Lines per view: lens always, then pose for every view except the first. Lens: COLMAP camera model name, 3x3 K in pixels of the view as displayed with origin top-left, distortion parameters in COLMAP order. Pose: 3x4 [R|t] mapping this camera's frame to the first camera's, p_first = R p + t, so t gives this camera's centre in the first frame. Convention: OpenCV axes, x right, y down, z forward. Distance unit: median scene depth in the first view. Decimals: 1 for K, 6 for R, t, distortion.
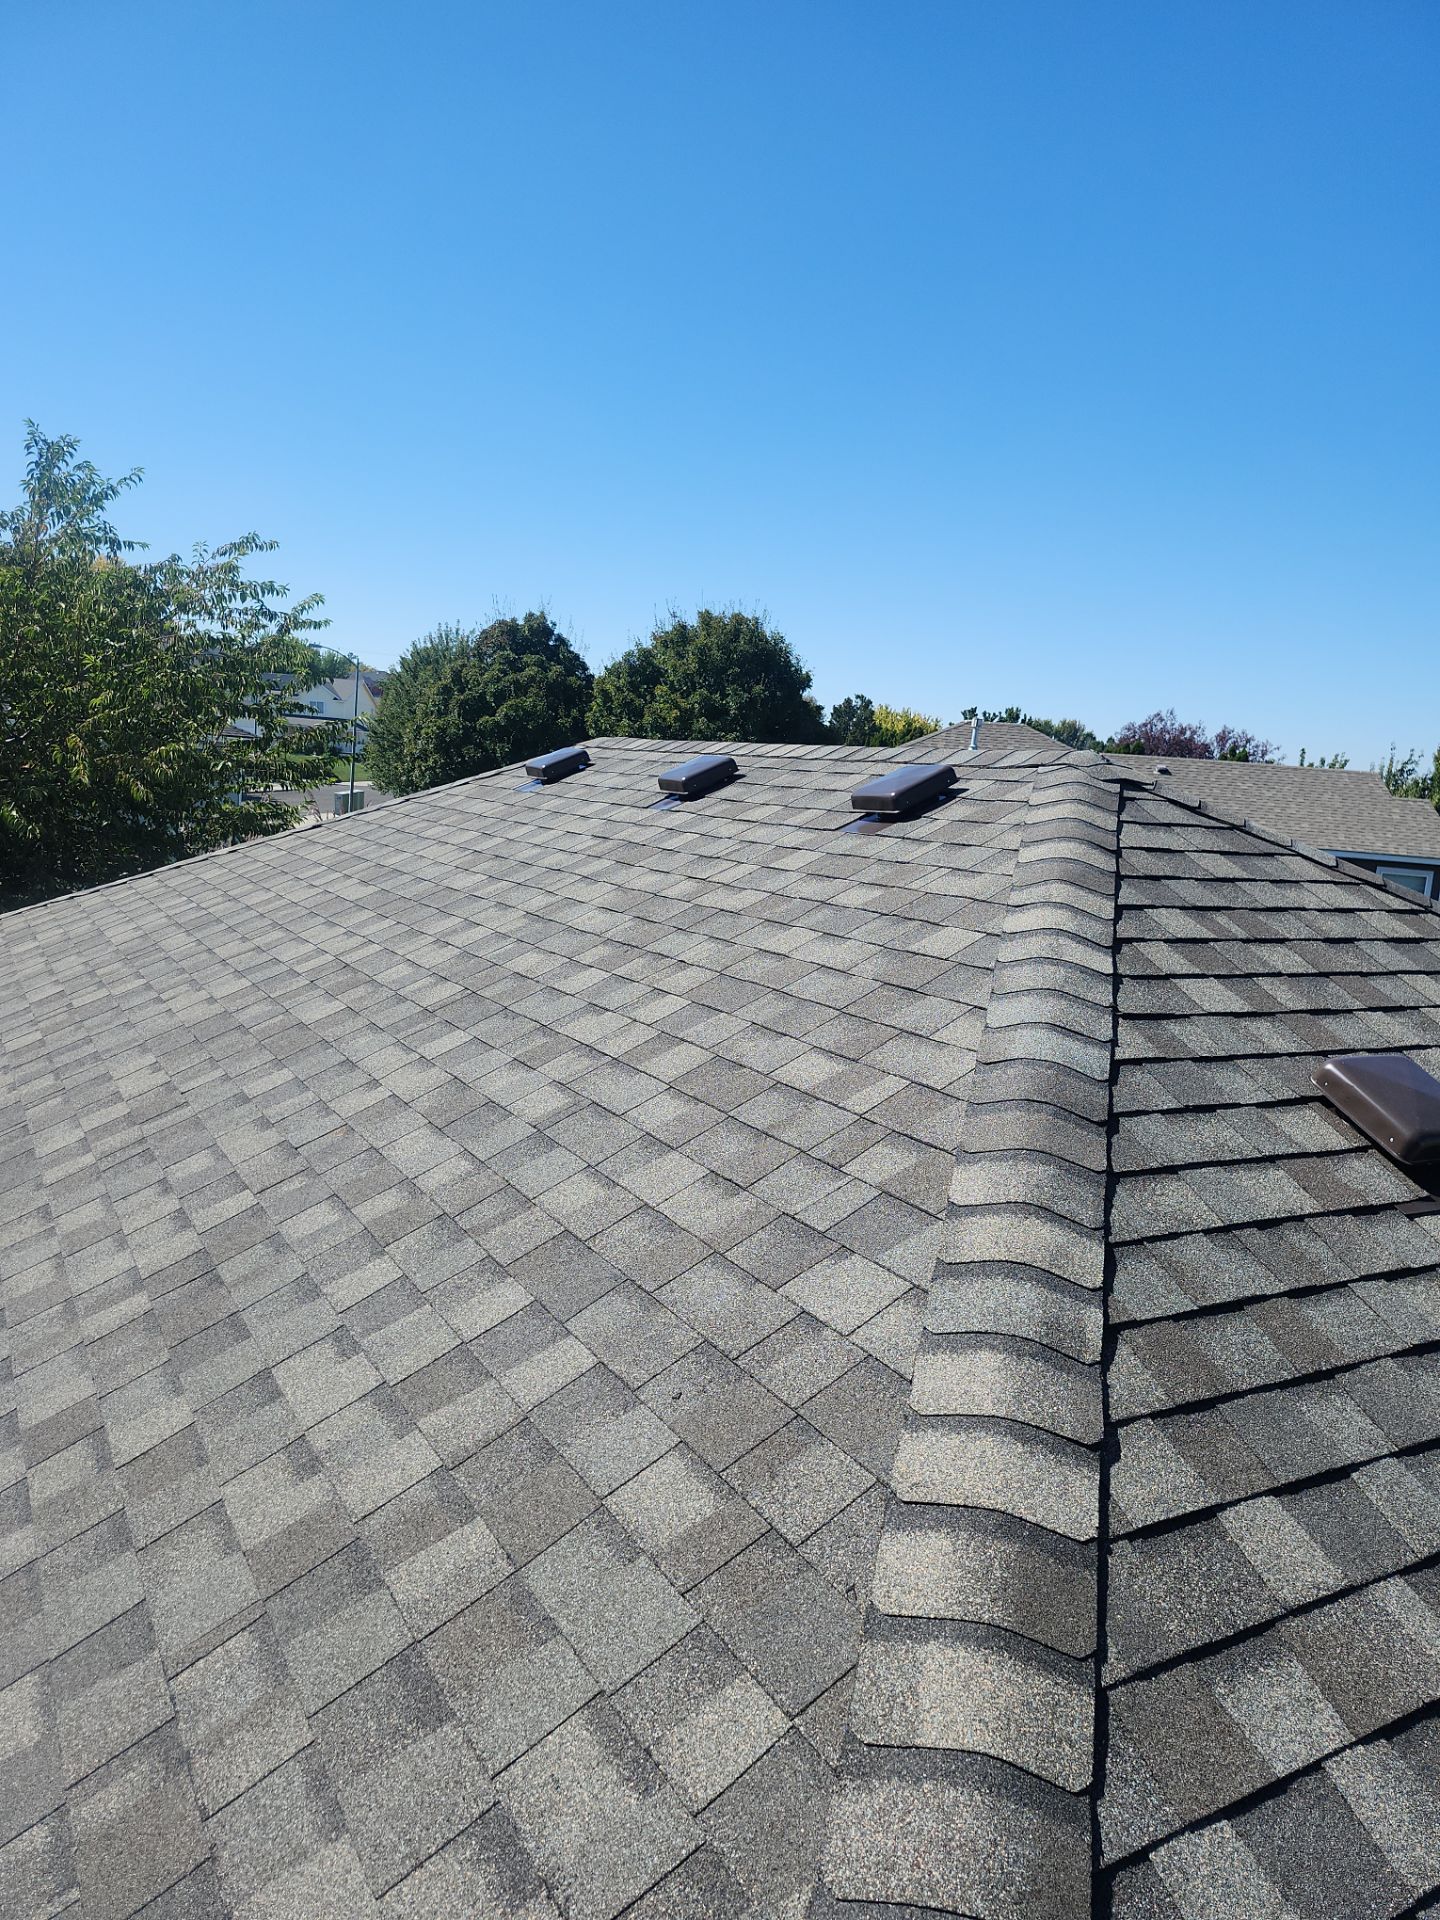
lens RADIAL K [[1312.0, 0, 720.0], [0, 1312.0, 960.0], [0, 0, 1]] dist [0.099633, -0.127434]
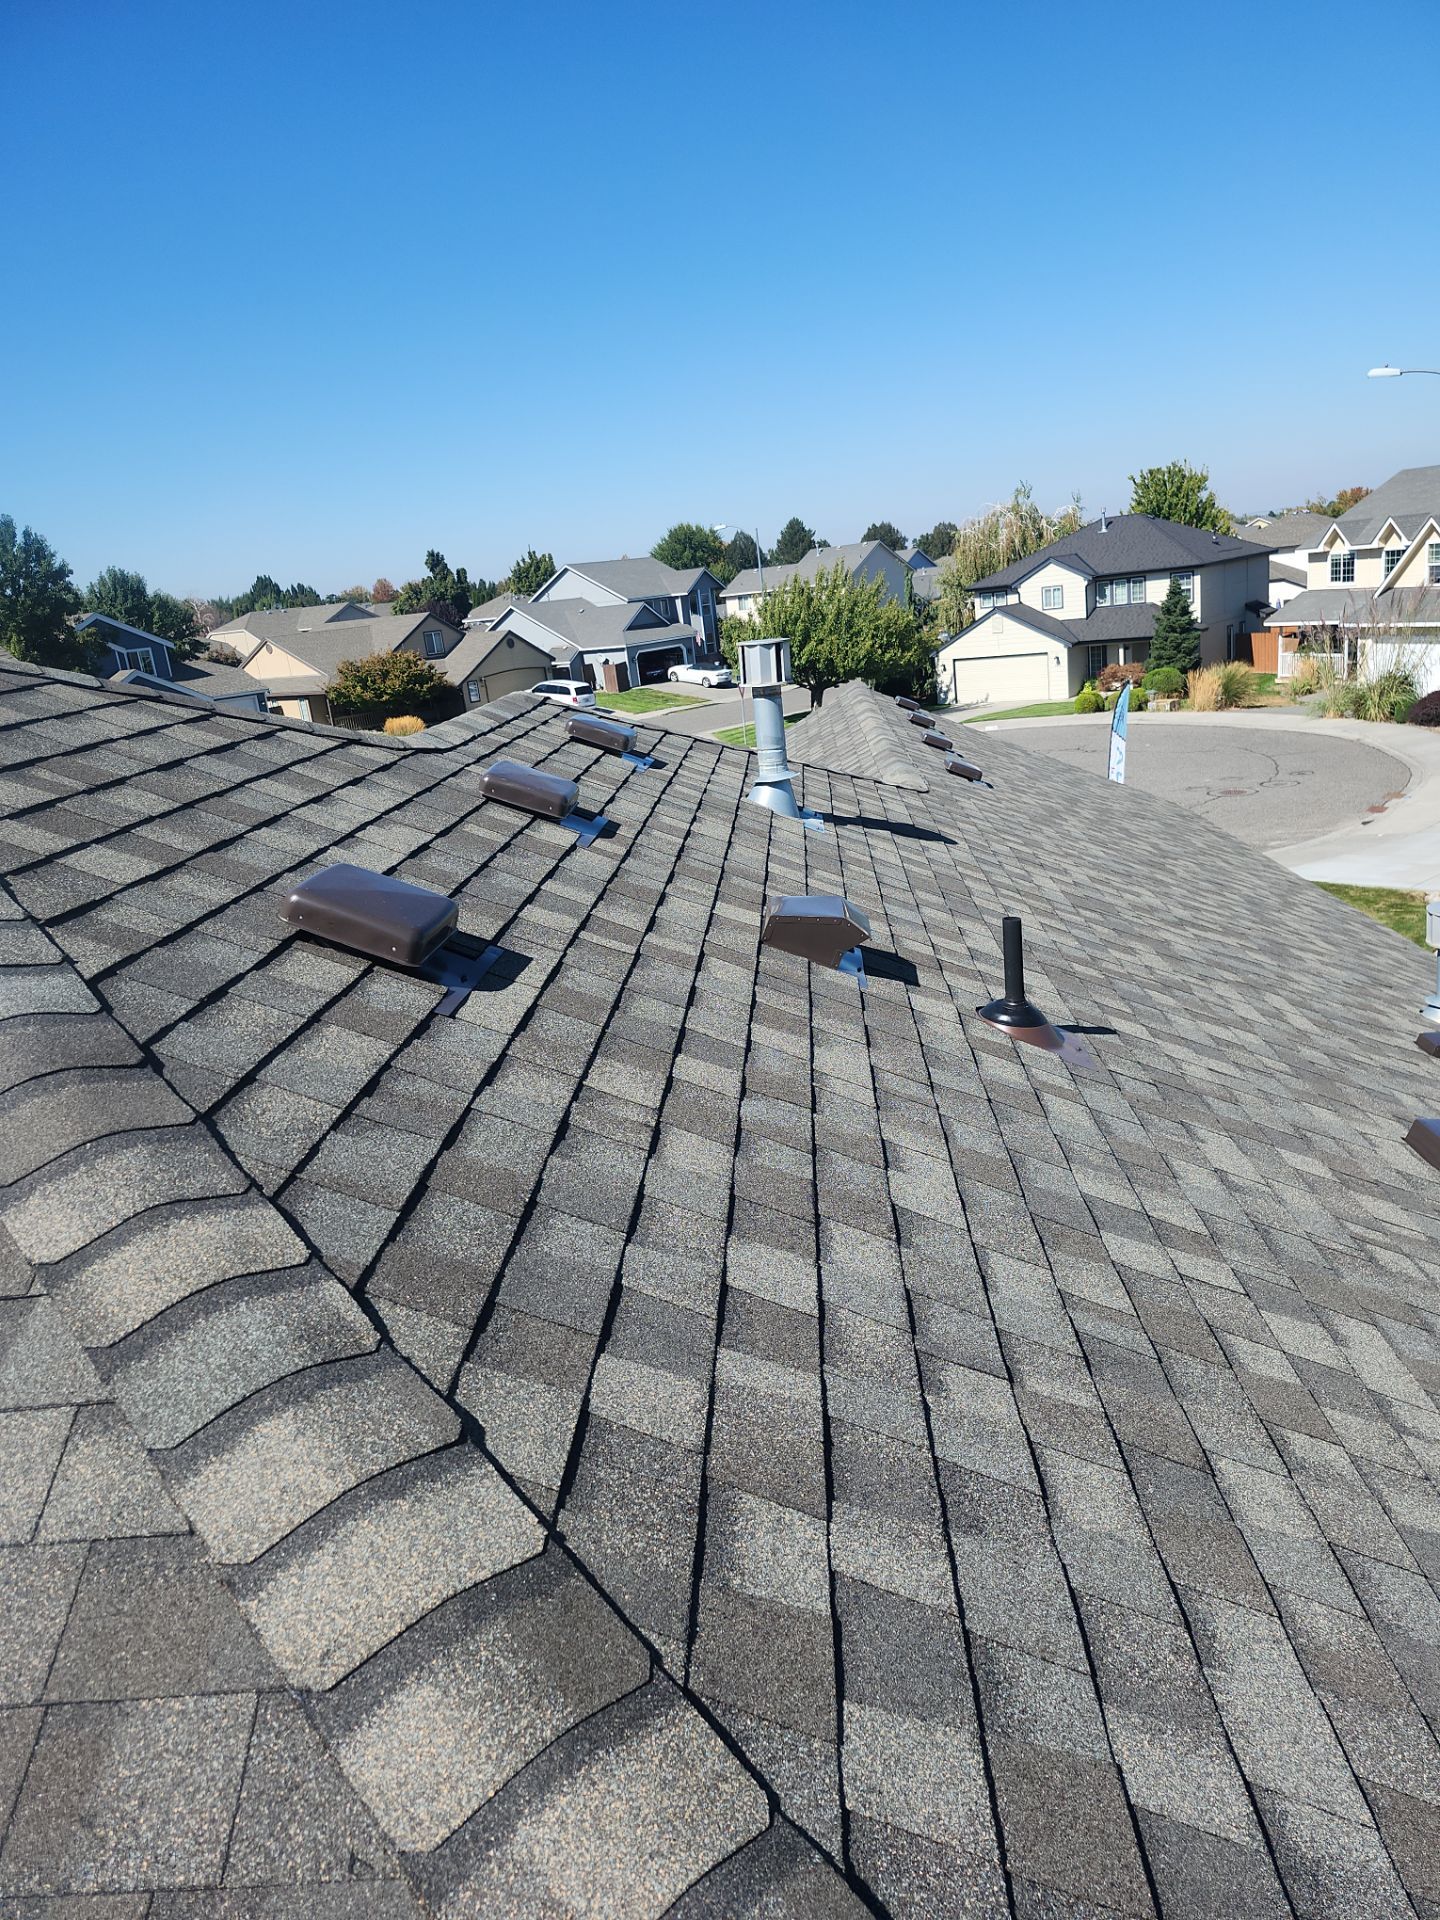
lens RADIAL K [[1312.0, 0, 720.0], [0, 1312.0, 960.0], [0, 0, 1]] dist [0.099633, -0.127434]
pose [[0.525854, -0.361543, 0.769912, -0.114839], [0.258826, 0.930257, 0.260060, -0.049255], [-0.810238, 0.062519, 0.582756, 0.330790]]
